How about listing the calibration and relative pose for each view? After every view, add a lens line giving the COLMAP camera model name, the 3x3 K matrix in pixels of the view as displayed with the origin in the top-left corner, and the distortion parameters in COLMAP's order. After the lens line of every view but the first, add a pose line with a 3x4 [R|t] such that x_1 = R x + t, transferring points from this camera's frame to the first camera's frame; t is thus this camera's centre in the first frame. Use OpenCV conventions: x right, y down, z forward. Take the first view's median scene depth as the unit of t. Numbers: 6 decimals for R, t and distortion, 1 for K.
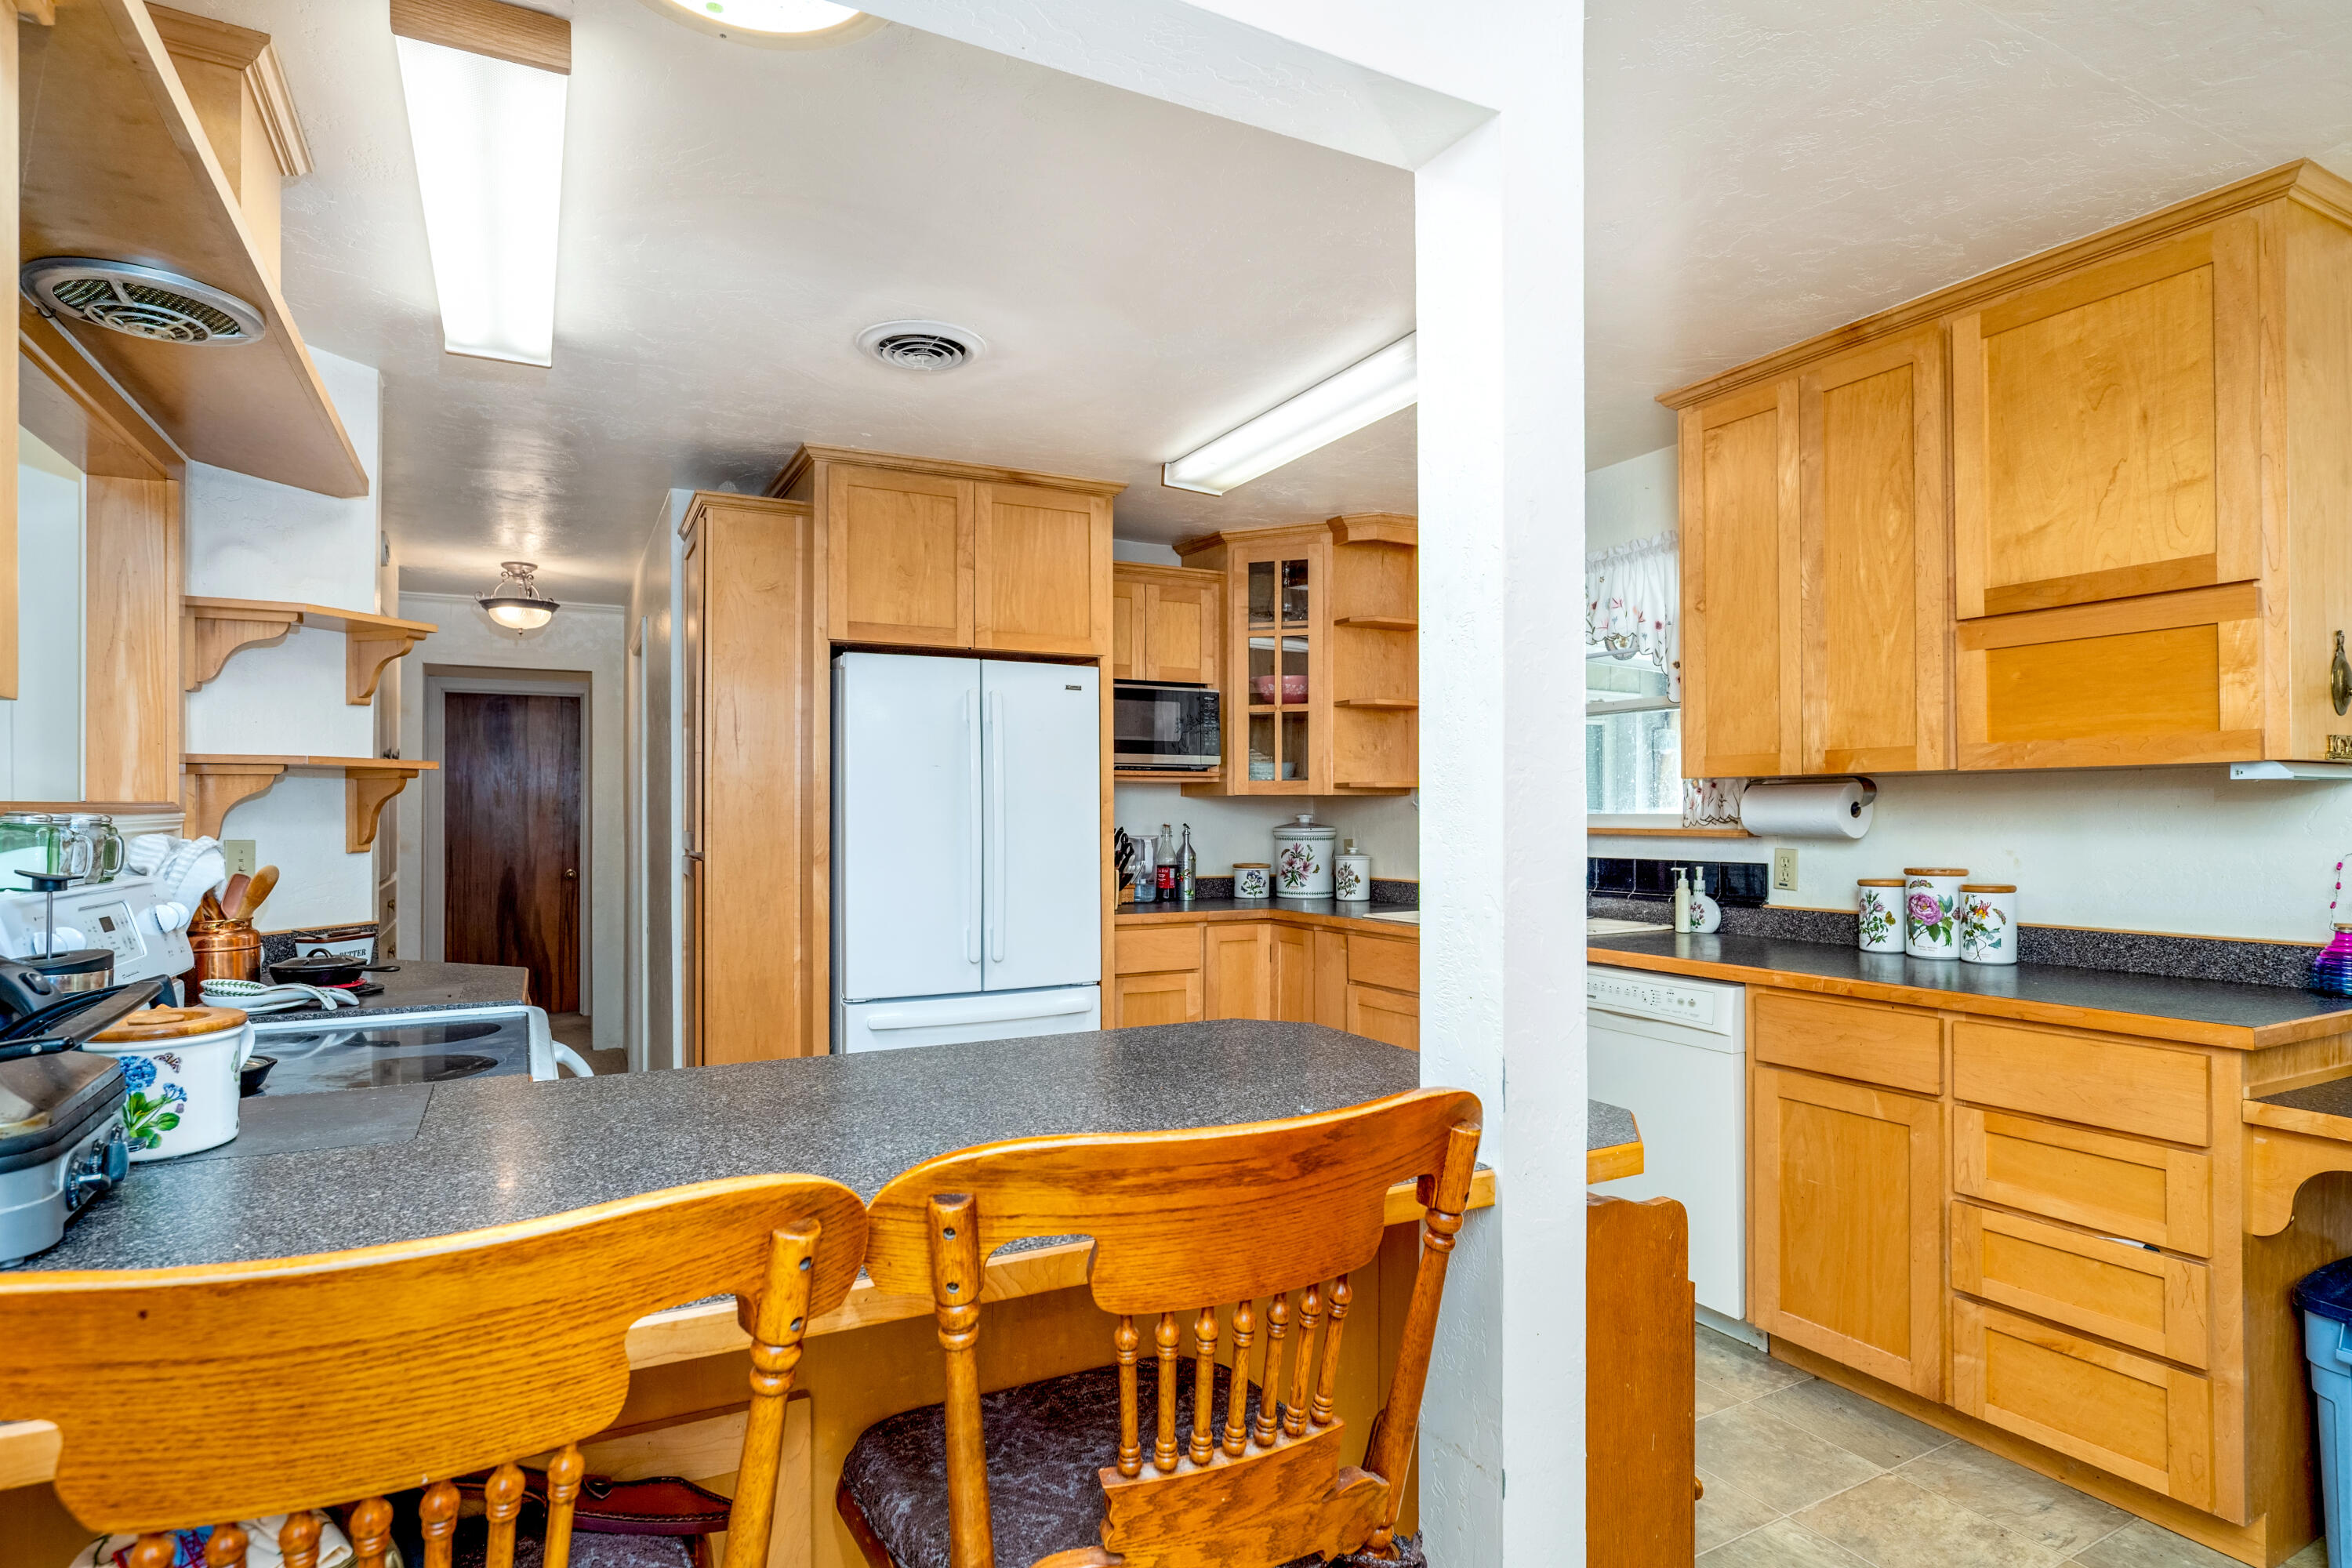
lens RADIAL K [[1214.2, 0, 1170.0], [0, 1214.2, 822.2], [0, 0, 1]] dist [-0.005533, 0.001788]
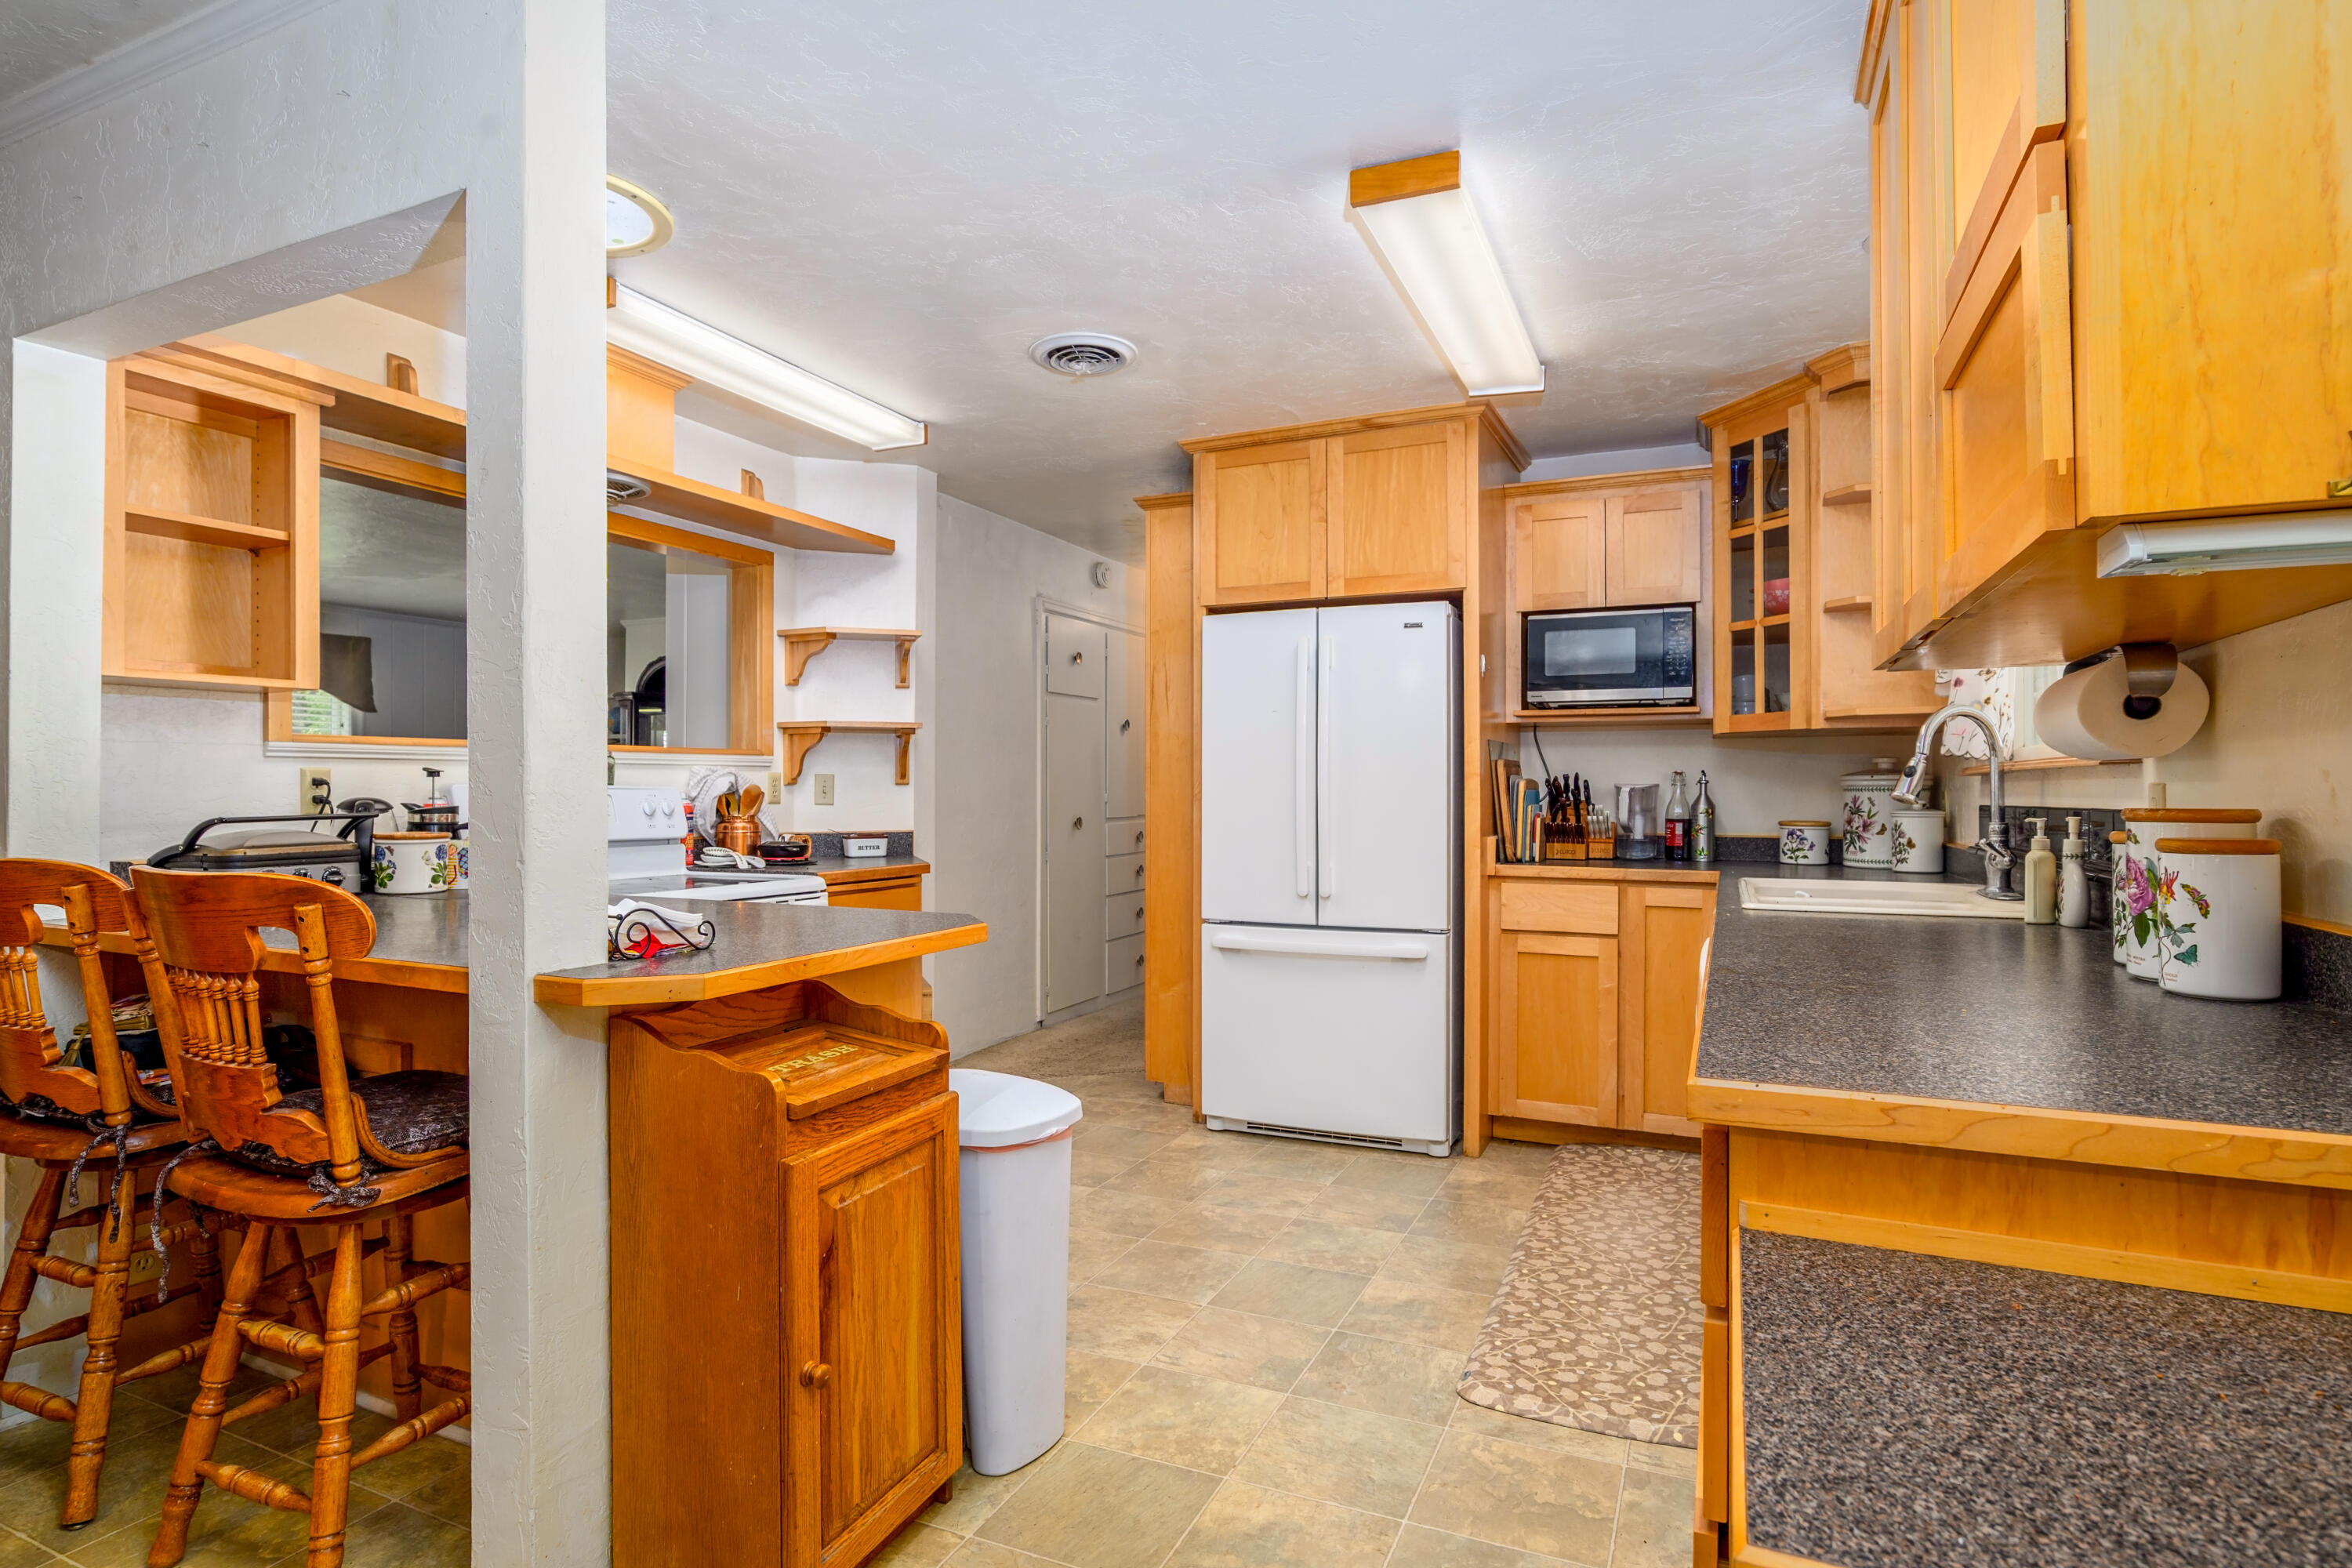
lens RADIAL K [[1214.2, 0, 1173.7], [0, 1214.2, 795.2], [0, 0, 1]] dist [-0.005533, 0.001788]
pose [[0.615664, 0.006959, -0.787978, 0.661151], [-0.008995, 0.999958, 0.001804, 0.029757], [0.787957, 0.005977, 0.615701, 0.287028]]
